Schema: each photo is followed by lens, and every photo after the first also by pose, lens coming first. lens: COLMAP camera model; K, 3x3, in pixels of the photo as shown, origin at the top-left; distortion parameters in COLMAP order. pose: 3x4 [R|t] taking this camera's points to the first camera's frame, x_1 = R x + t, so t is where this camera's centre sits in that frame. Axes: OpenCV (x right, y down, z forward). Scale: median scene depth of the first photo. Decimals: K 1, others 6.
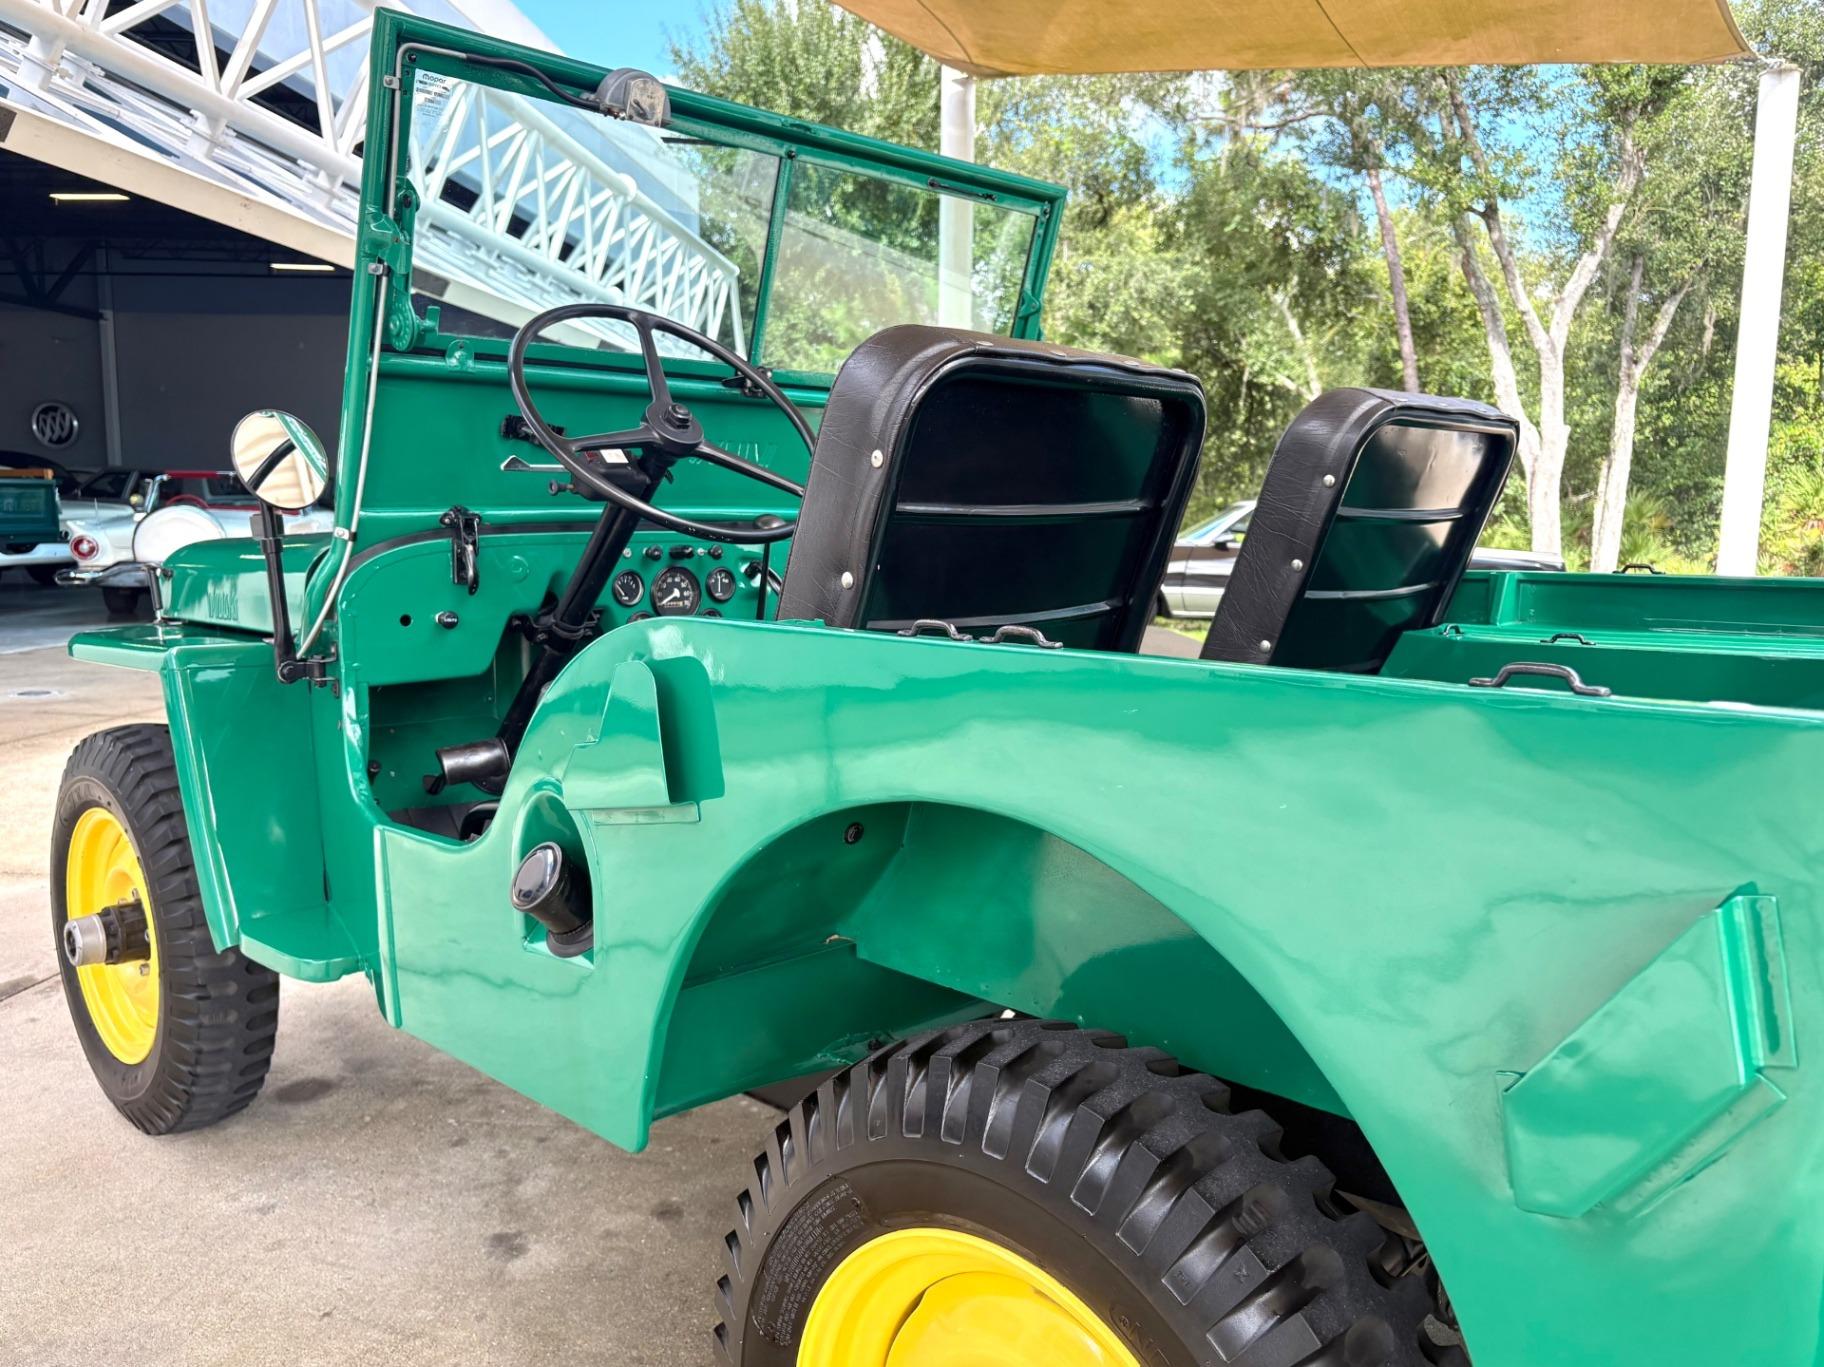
lens RADIAL K [[1417.0, 0, 907.1], [0, 1417.0, 691.6], [0, 0, 1]] dist [0.027924, -0.034926]
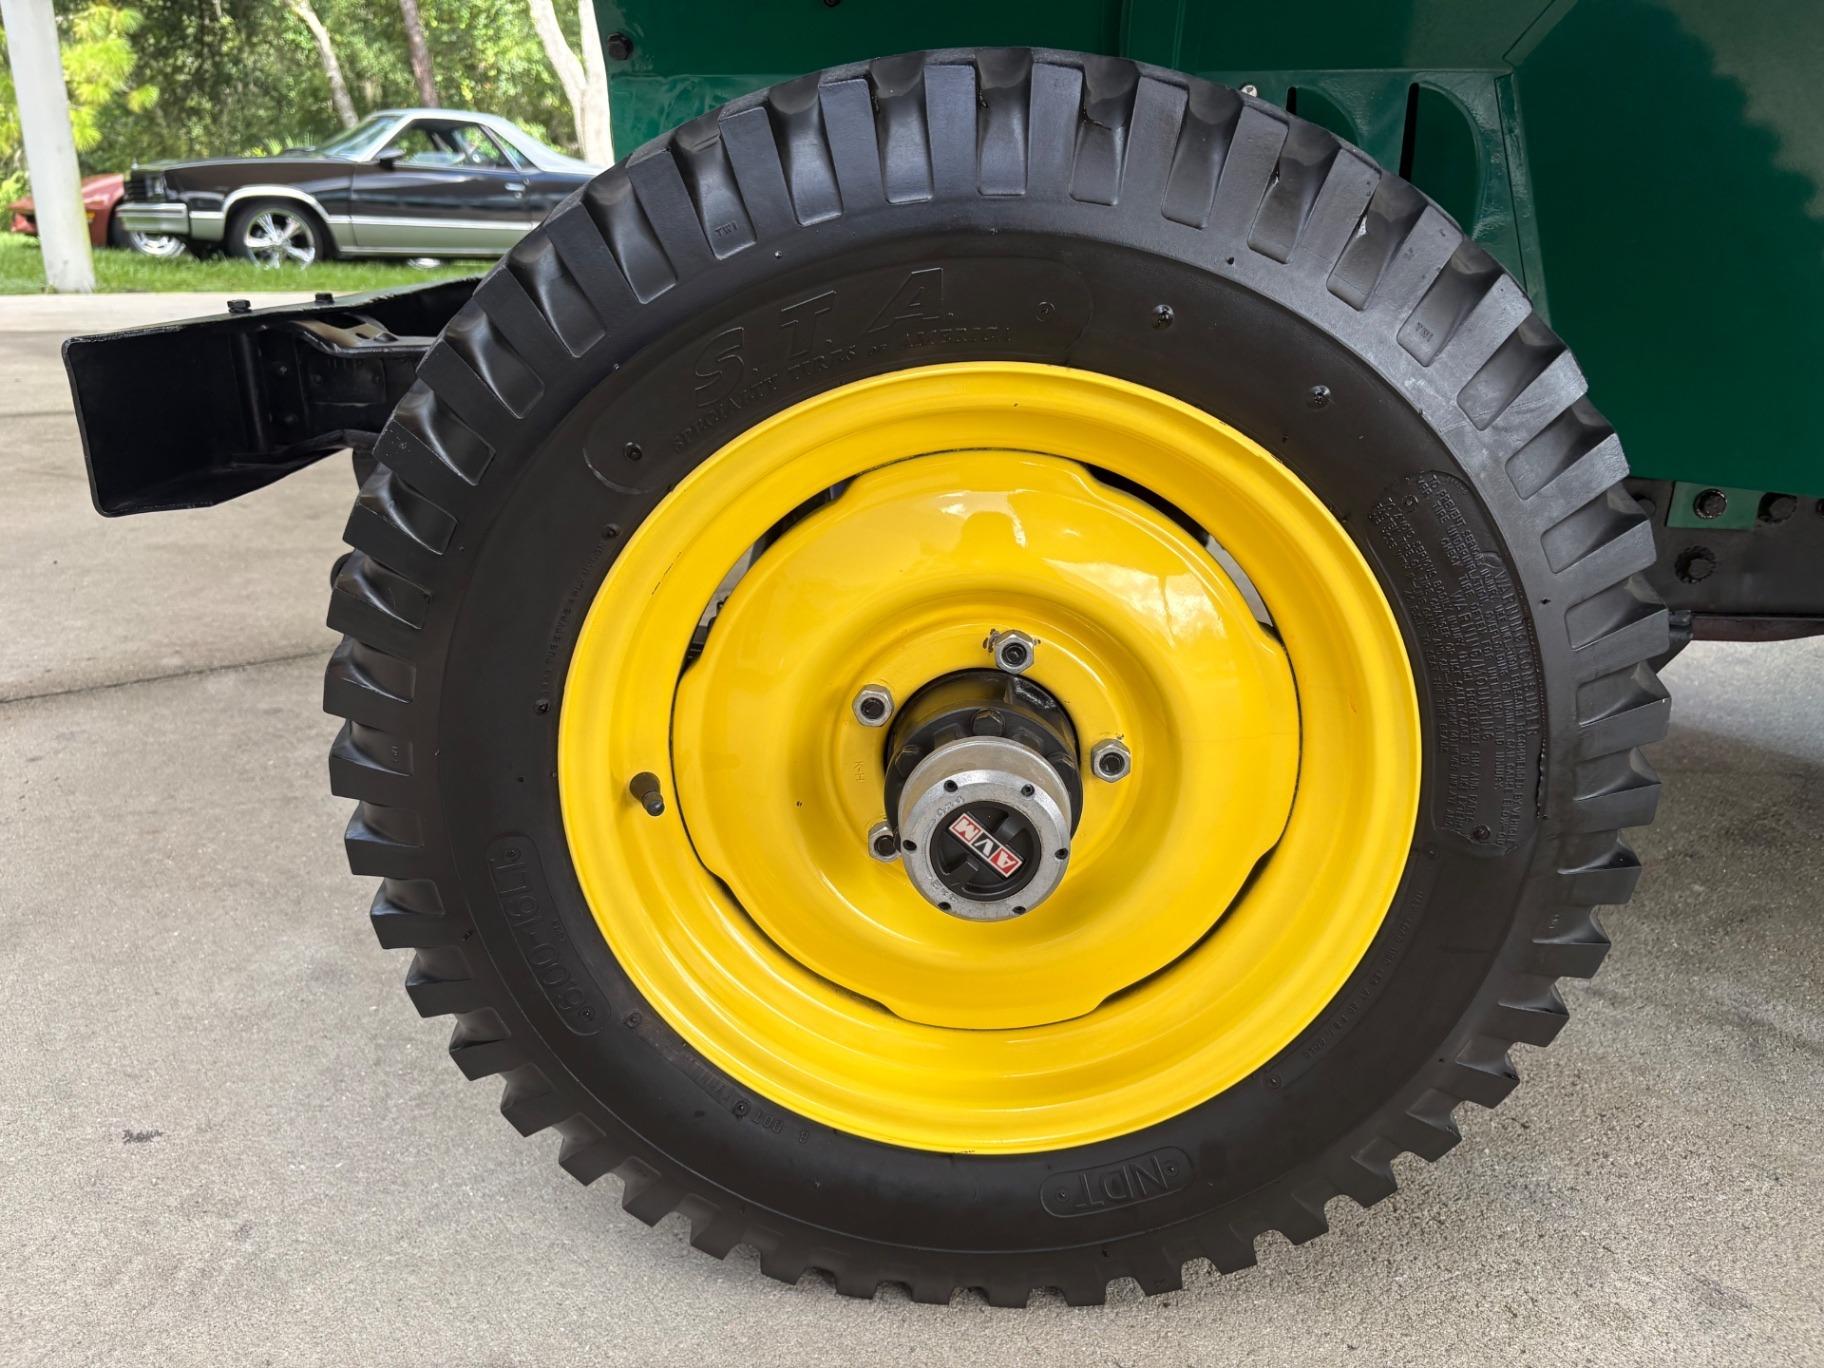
lens RADIAL K [[1393.7, 0, 912.0], [0, 1393.7, 684.0], [0, 0, 1]] dist [0.055953, -0.084488]
pose [[0.746165, -0.218529, 0.628874, -0.093218], [0.075909, 0.966360, 0.245735, 0.009027], [-0.661419, -0.135622, 0.737653, 0.098767]]
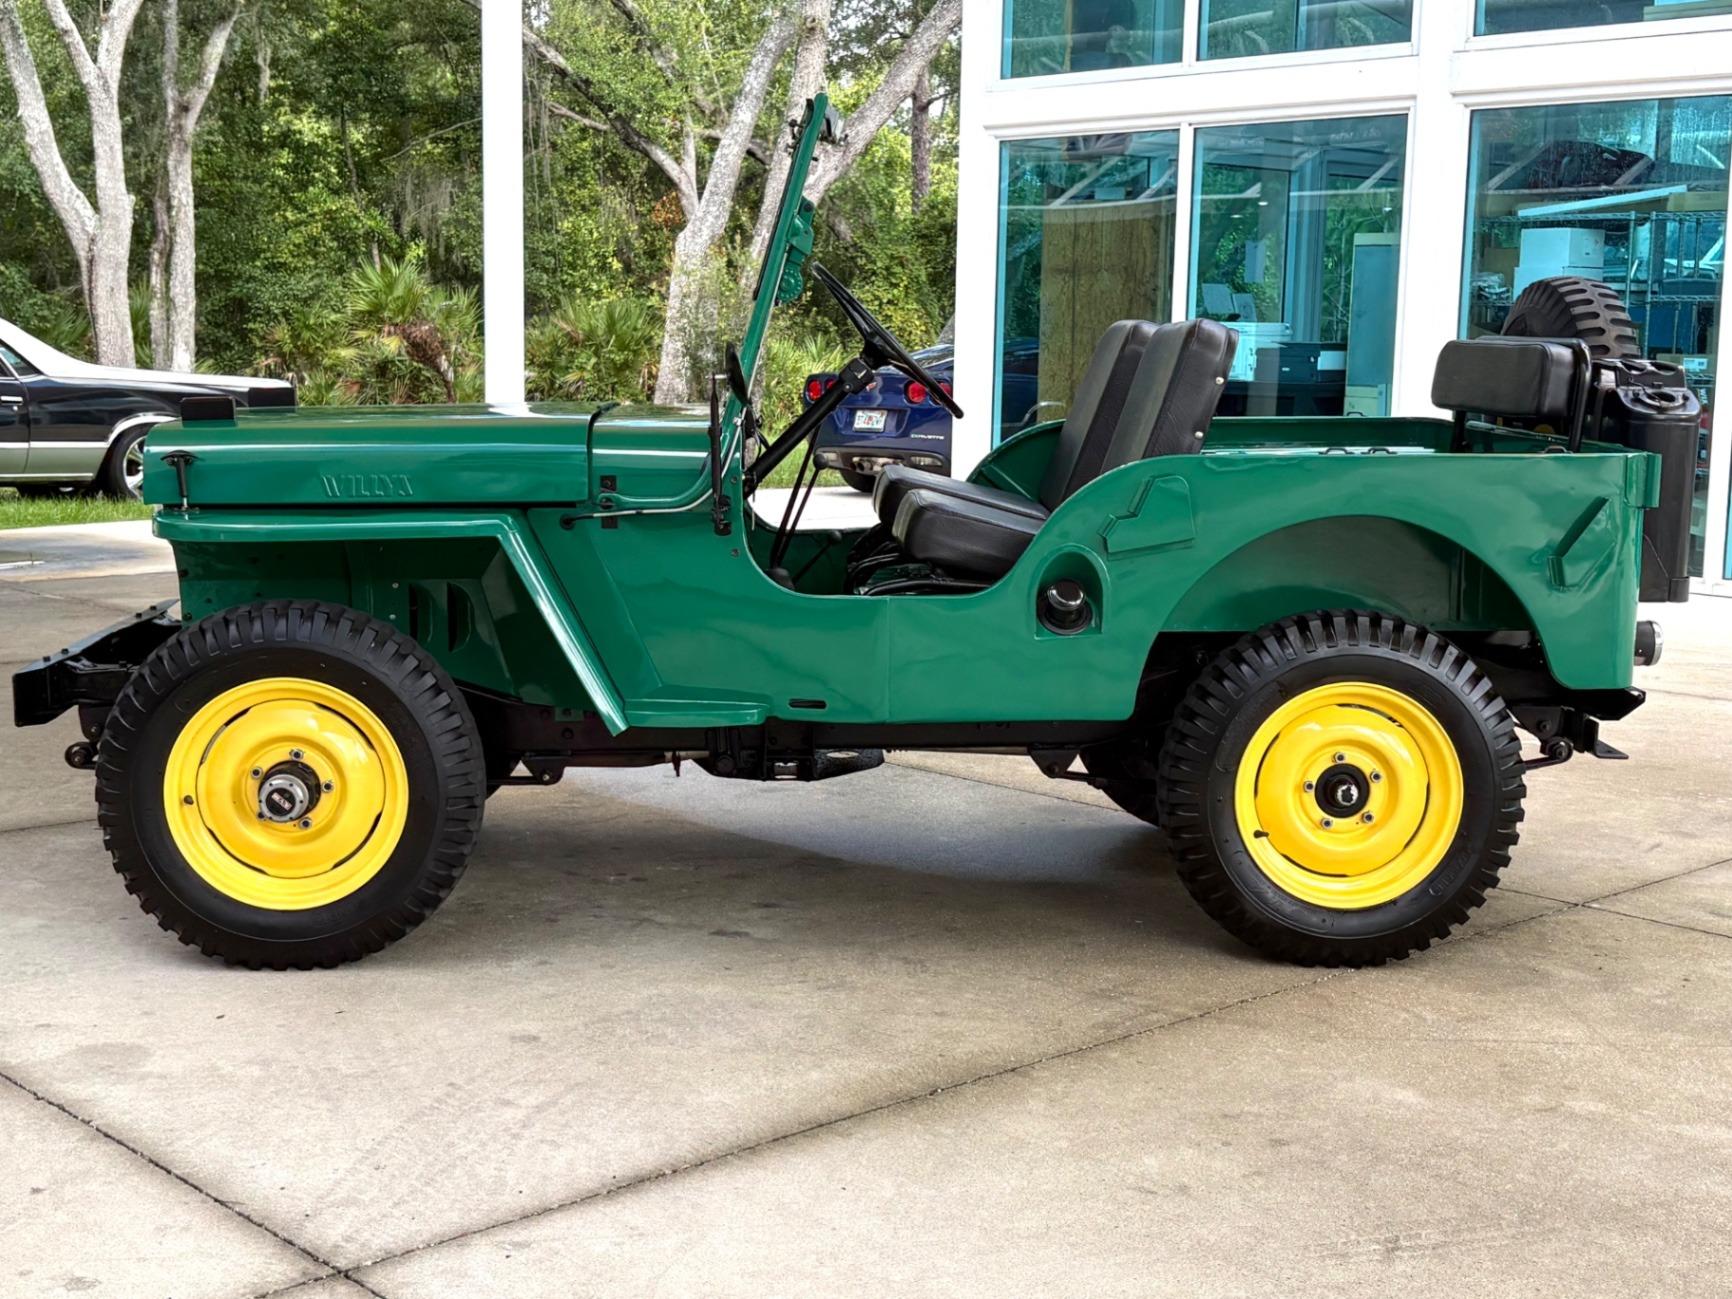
lens RADIAL K [[2275.2, 0, 866.0], [0, 2275.2, 649.5], [0, 0, 1]] dist [0.239859, -0.832016]
pose [[0.668685, -0.107883, 0.735677, -0.192044], [0.088643, 0.993928, 0.065184, -0.001949], [-0.738243, 0.021625, 0.674188, -0.064326]]
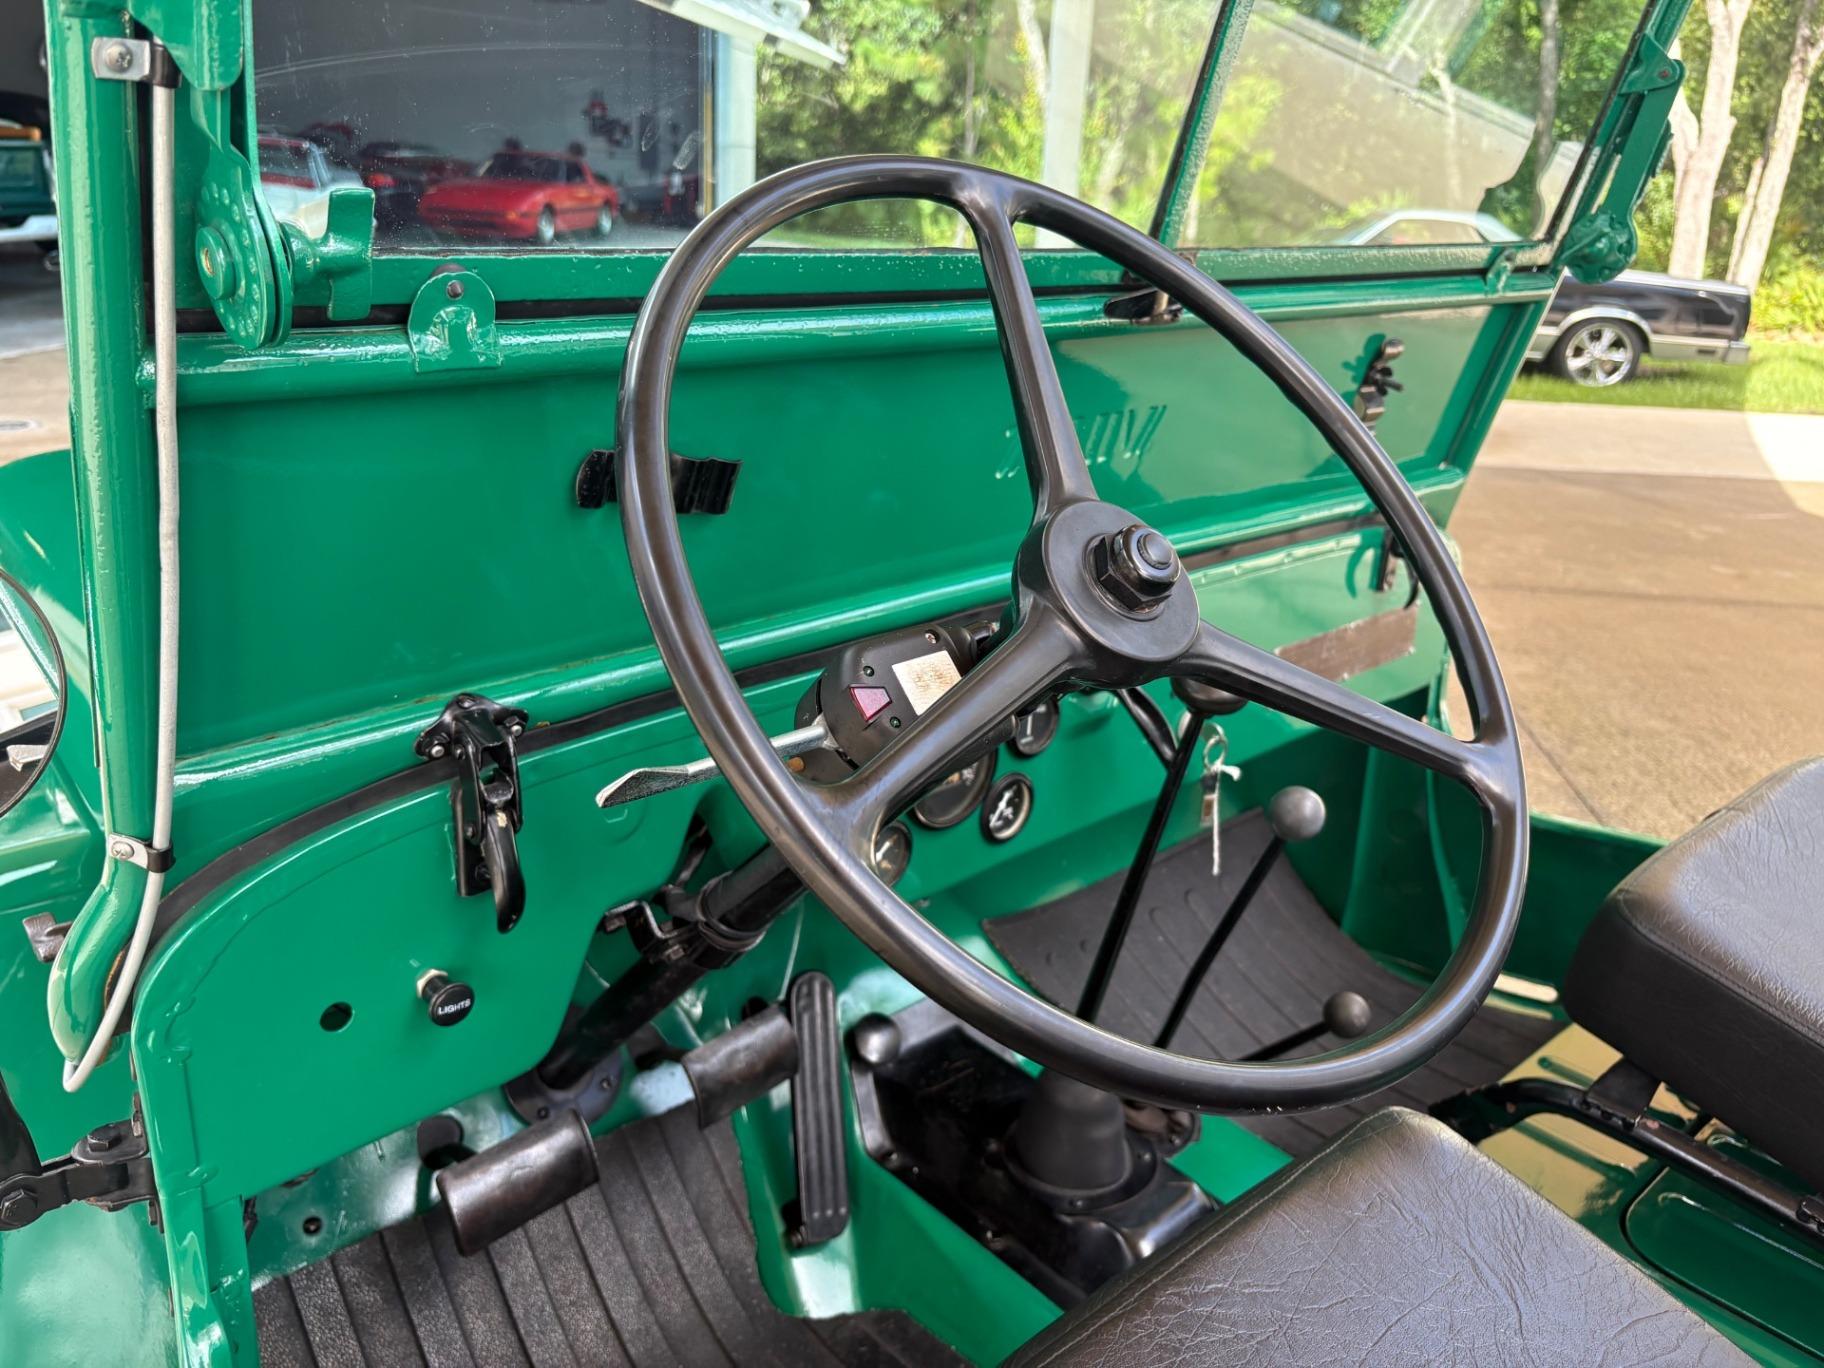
lens RADIAL K [[1393.7, 0, 912.0], [0, 1393.7, 684.0], [0, 0, 1]] dist [0.055953, -0.084488]
pose [[0.999087, 0.038419, -0.018669, -0.018681], [-0.033349, 0.974684, 0.221084, -0.021507], [0.026690, -0.220260, 0.975076, 0.062865]]
